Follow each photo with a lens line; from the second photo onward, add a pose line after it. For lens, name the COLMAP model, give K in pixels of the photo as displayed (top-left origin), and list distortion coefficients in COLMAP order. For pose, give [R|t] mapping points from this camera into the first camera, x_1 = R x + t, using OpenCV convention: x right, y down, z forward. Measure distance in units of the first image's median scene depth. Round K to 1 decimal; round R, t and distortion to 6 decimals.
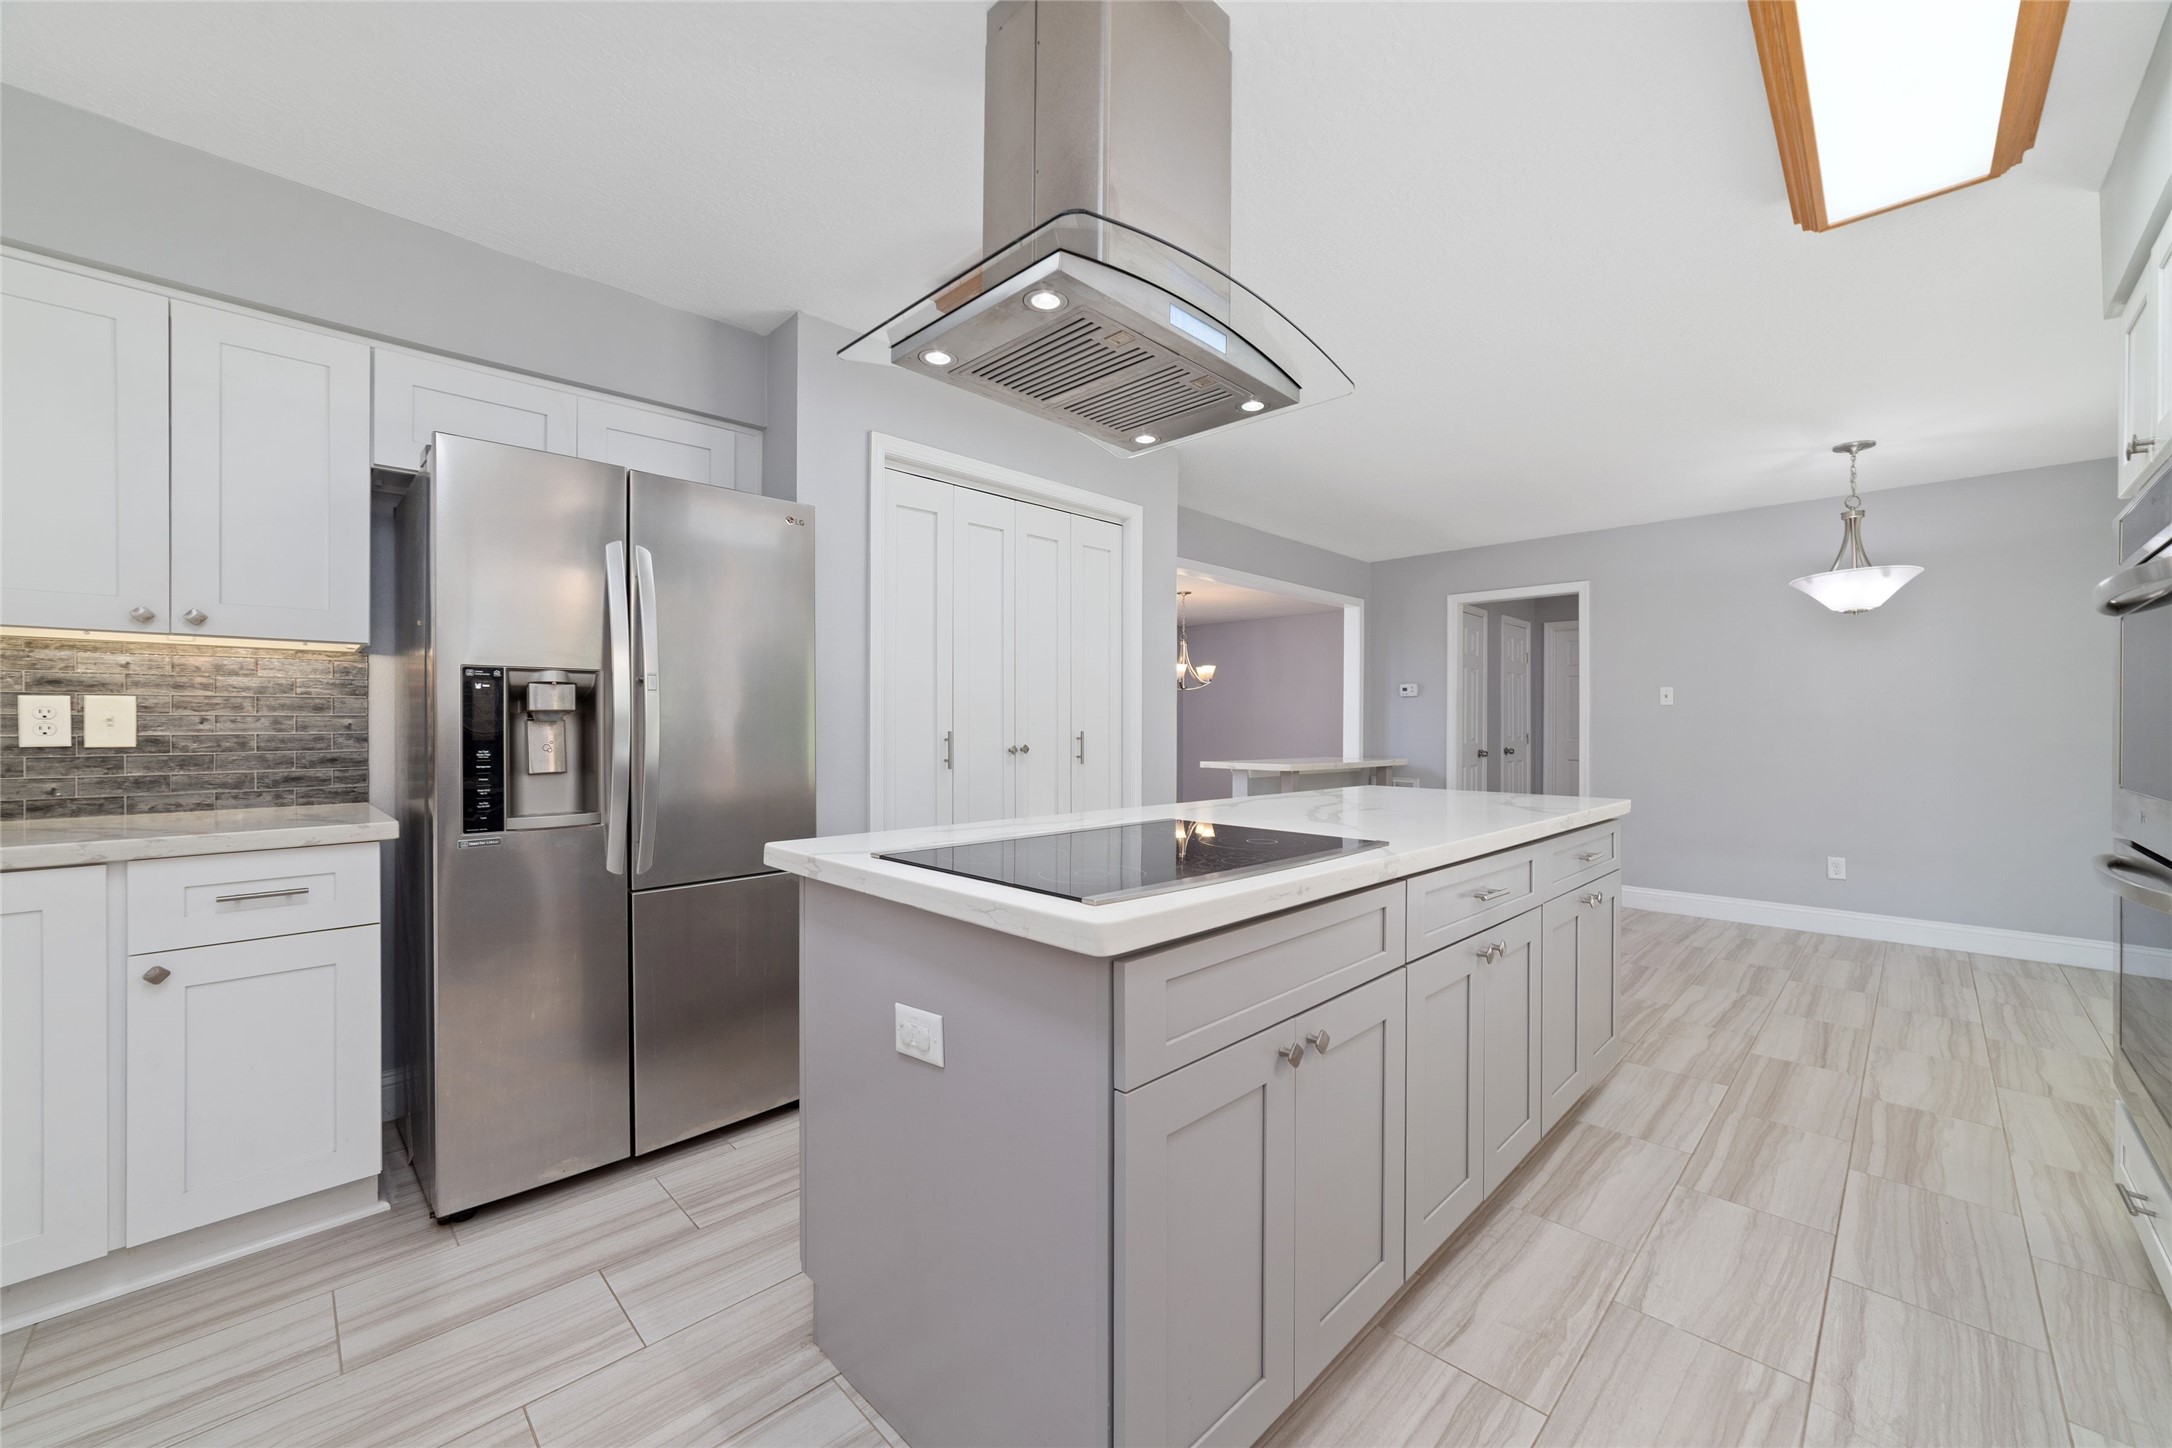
lens RADIAL K [[831.7, 0, 1086.4], [0, 831.7, 727.8], [0, 0, 1]] dist [-0.008376, 0.001737]
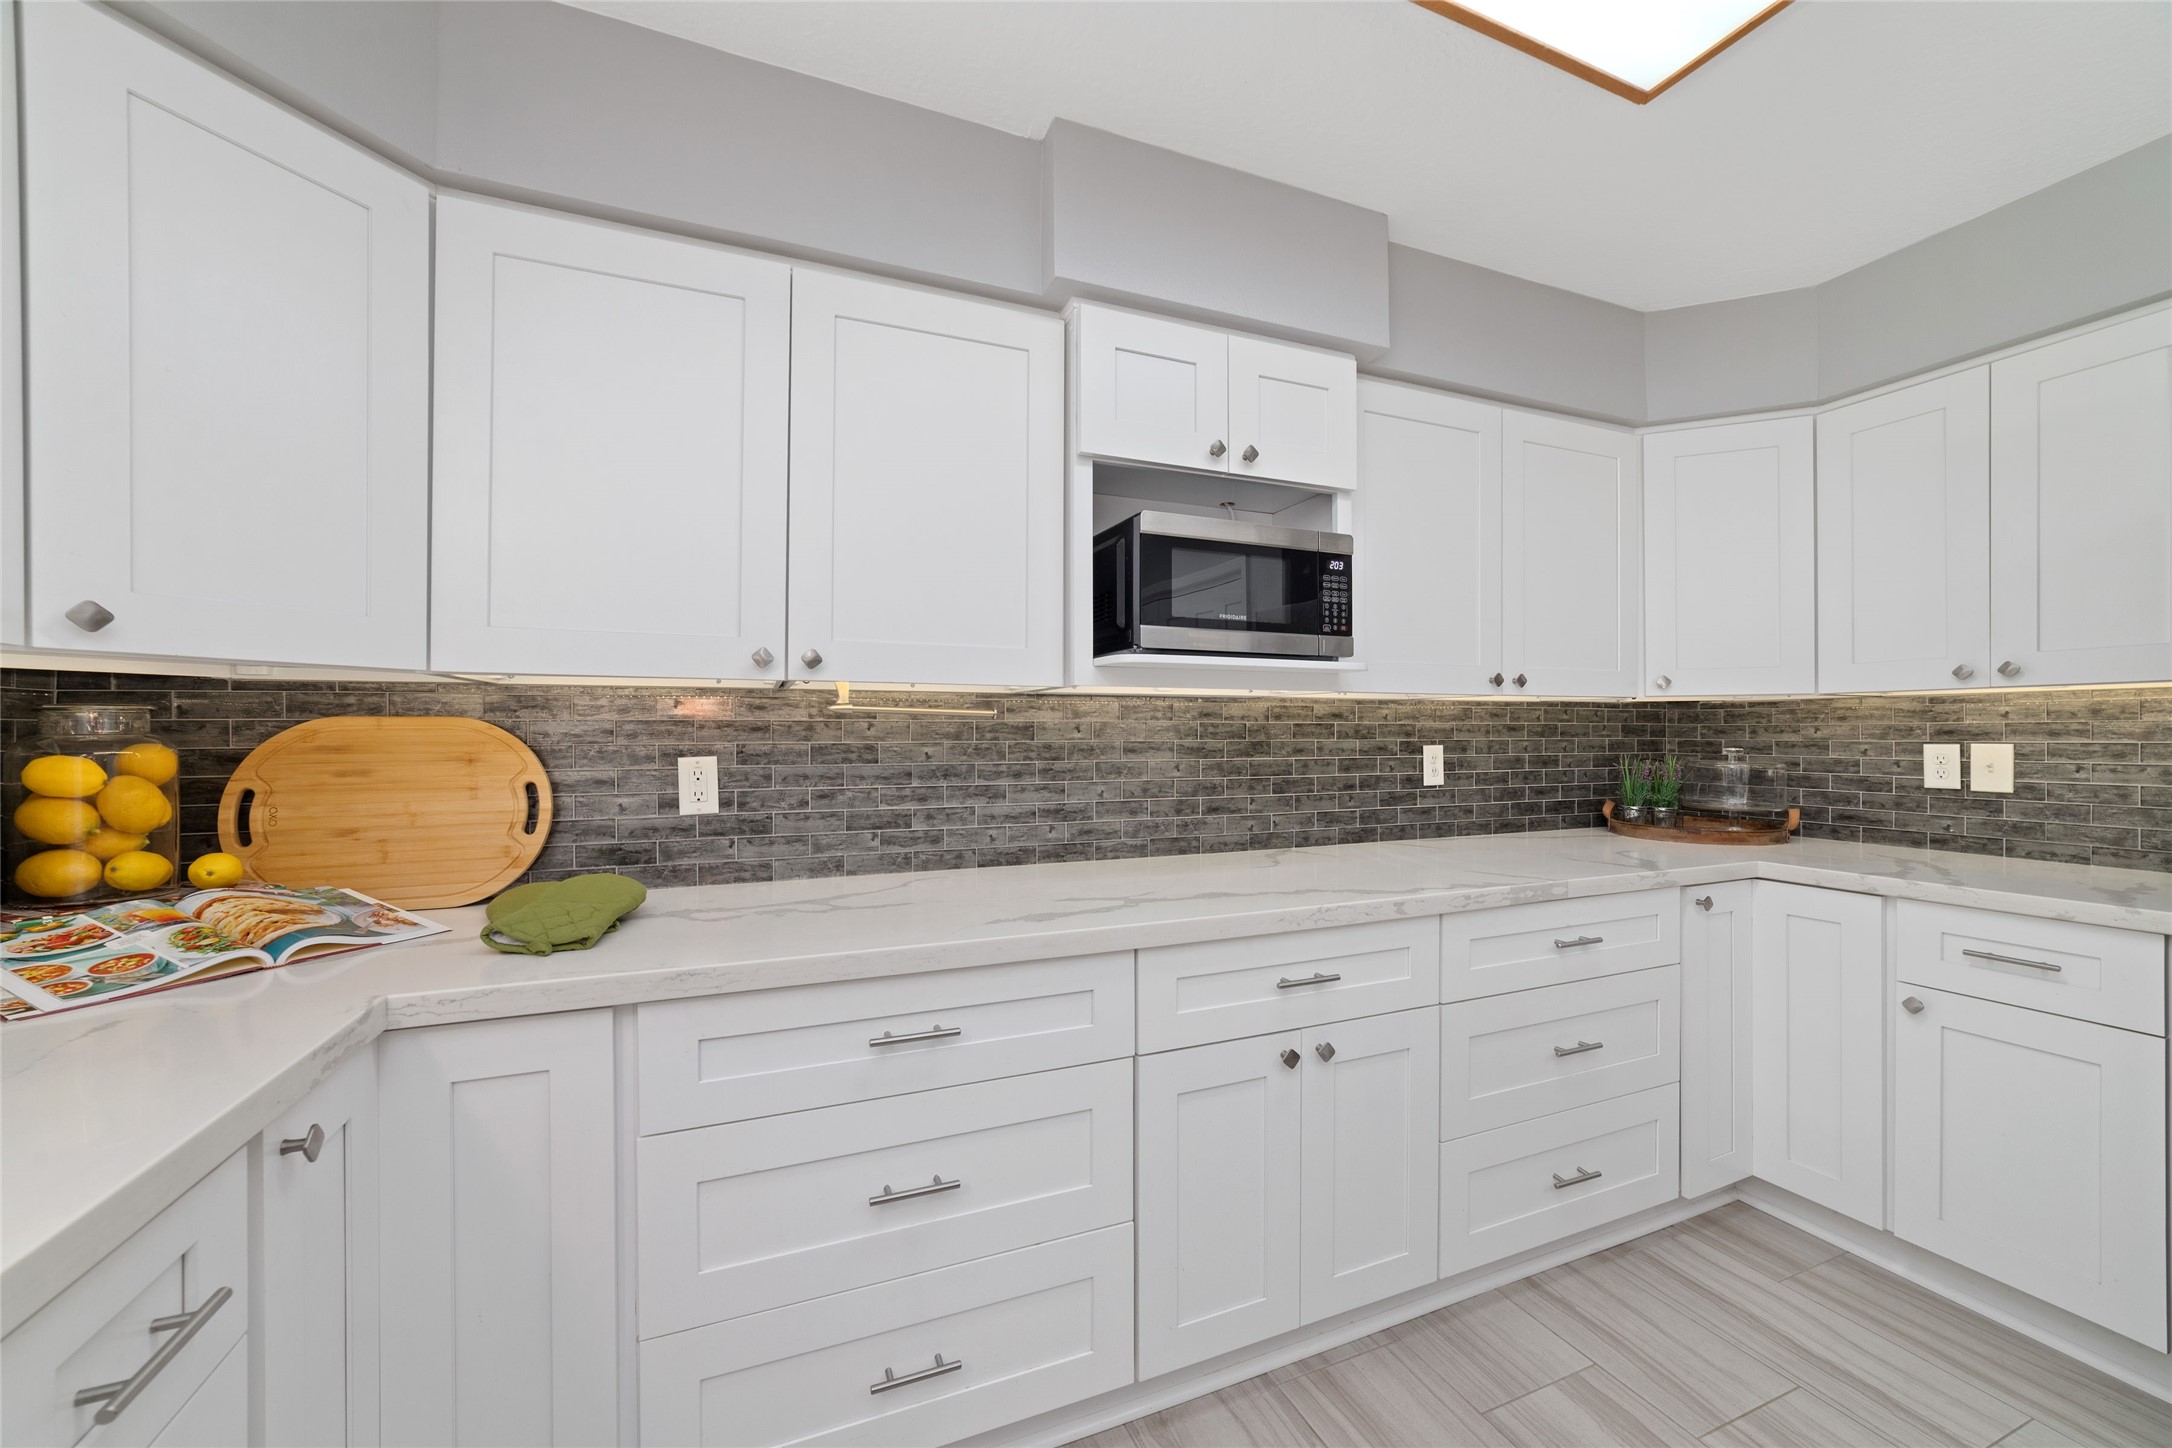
lens RADIAL K [[831.7, 0, 1095.8], [0, 831.7, 736.4], [0, 0, 1]] dist [-0.008376, 0.001737]
pose [[-0.385571, 0.004043, -0.922669, 0.259927], [-0.000882, 0.999988, 0.004751, -0.053592], [0.922678, 0.002646, -0.385563, 0.345262]]
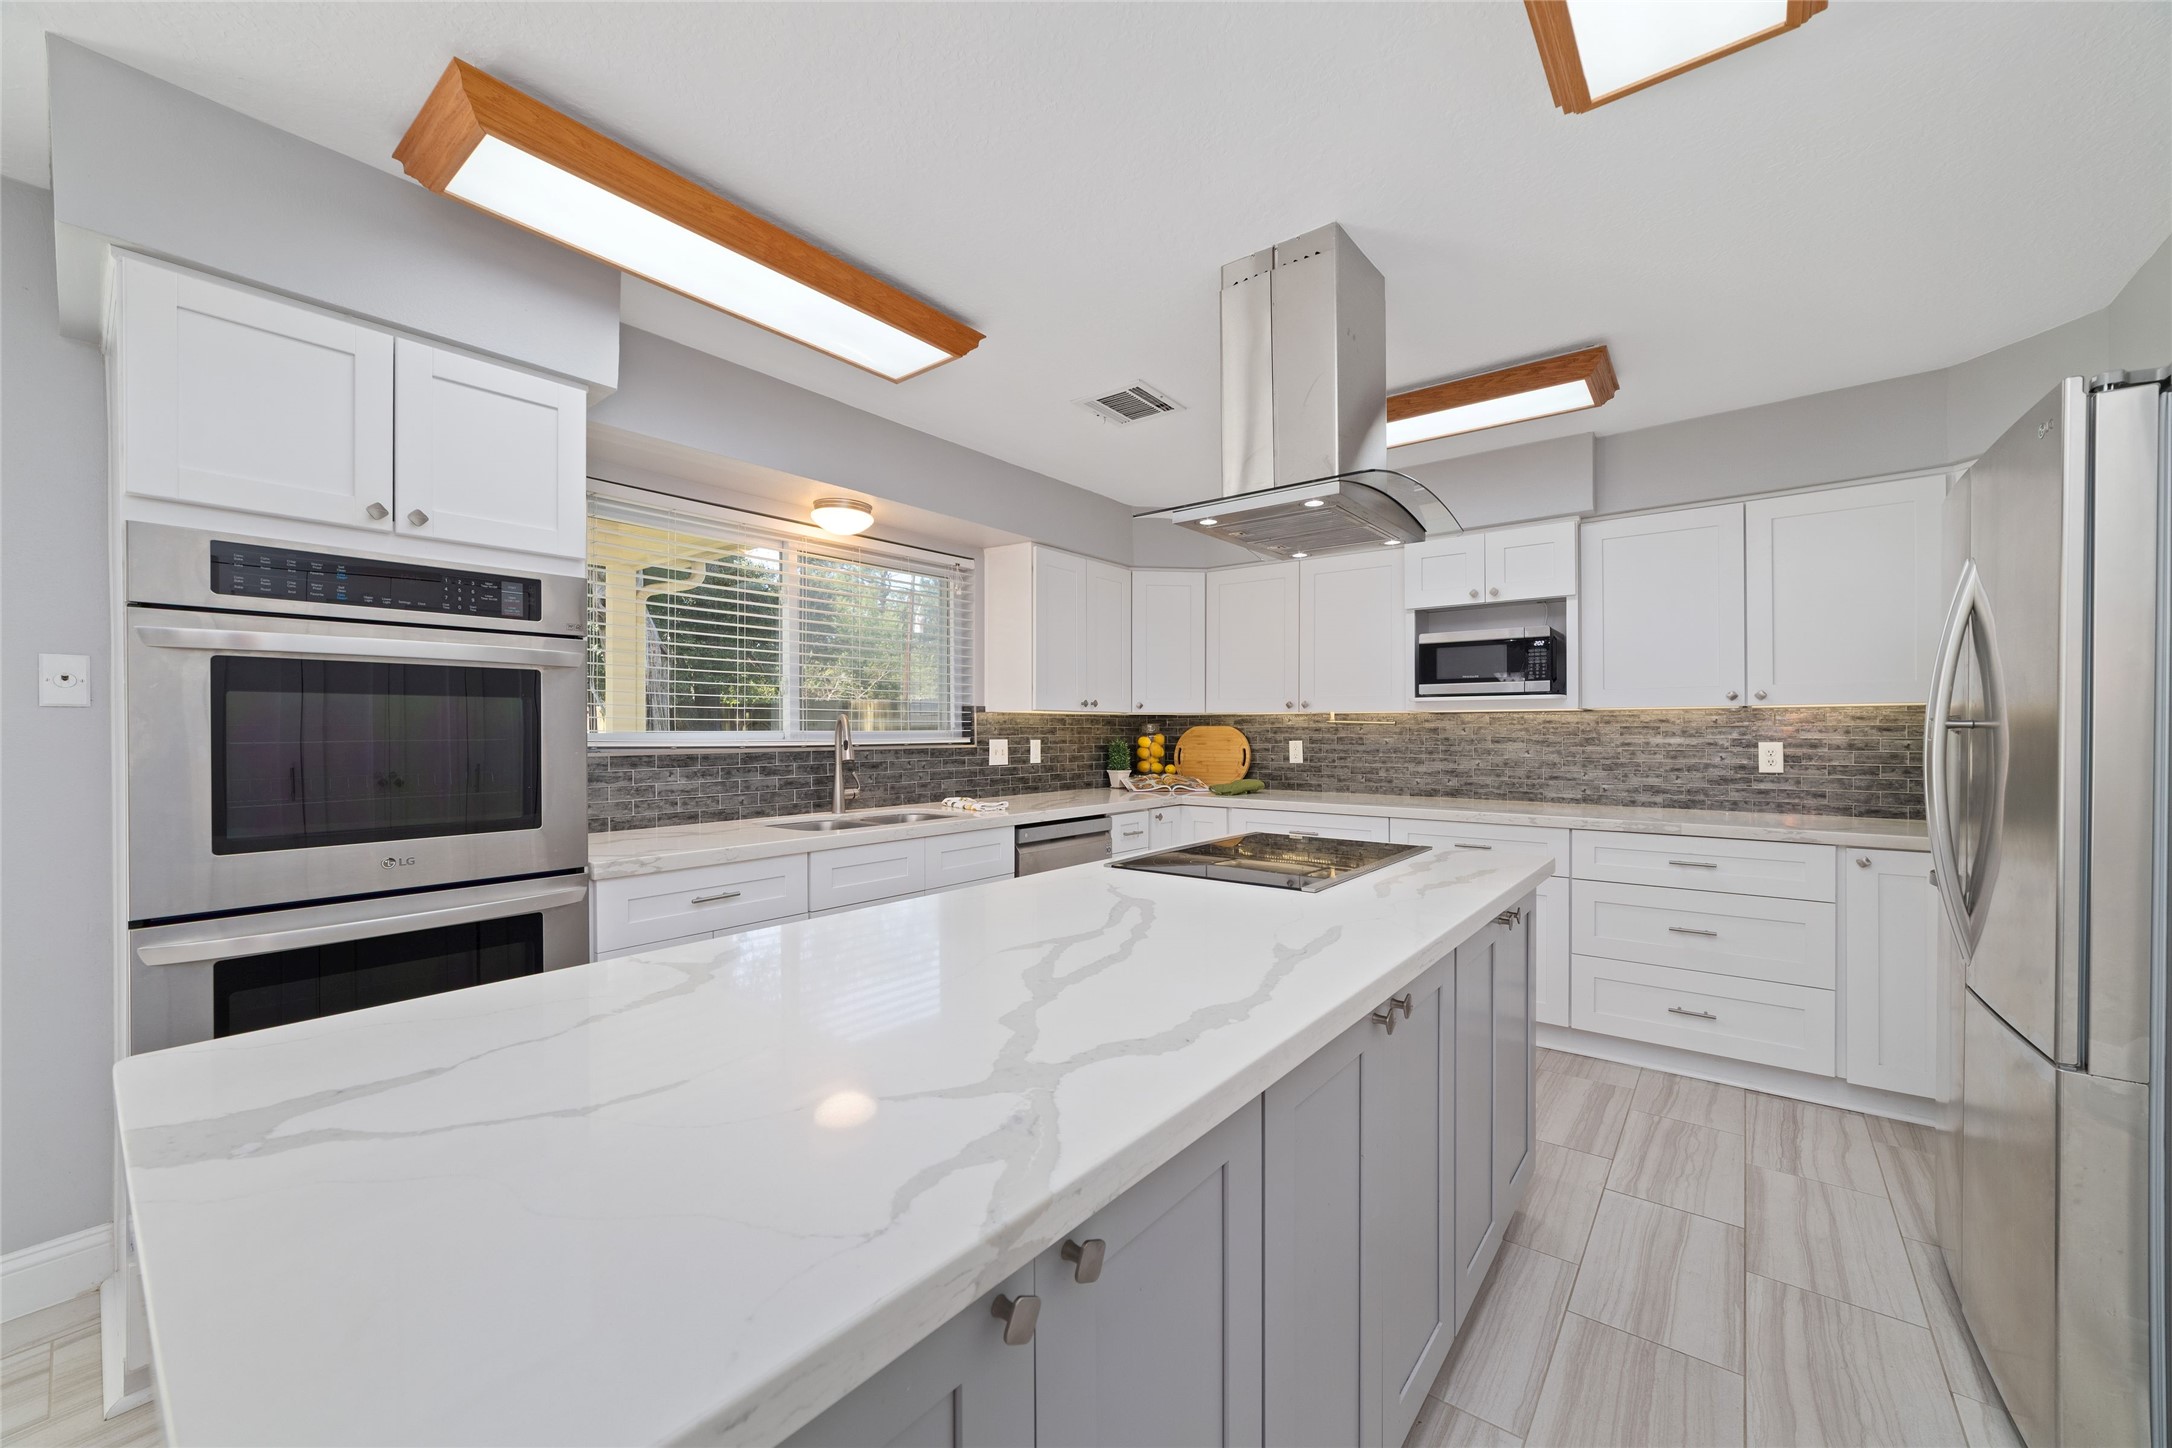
lens RADIAL K [[831.7, 0, 1081.2], [0, 831.7, 732.4], [0, 0, 1]] dist [-0.008376, 0.001737]
pose [[-0.994283, -0.000165, -0.106779, 0.442126], [-0.000725, 0.999986, 0.005204, -0.061845], [0.106776, 0.005252, -0.994269, 1.861505]]
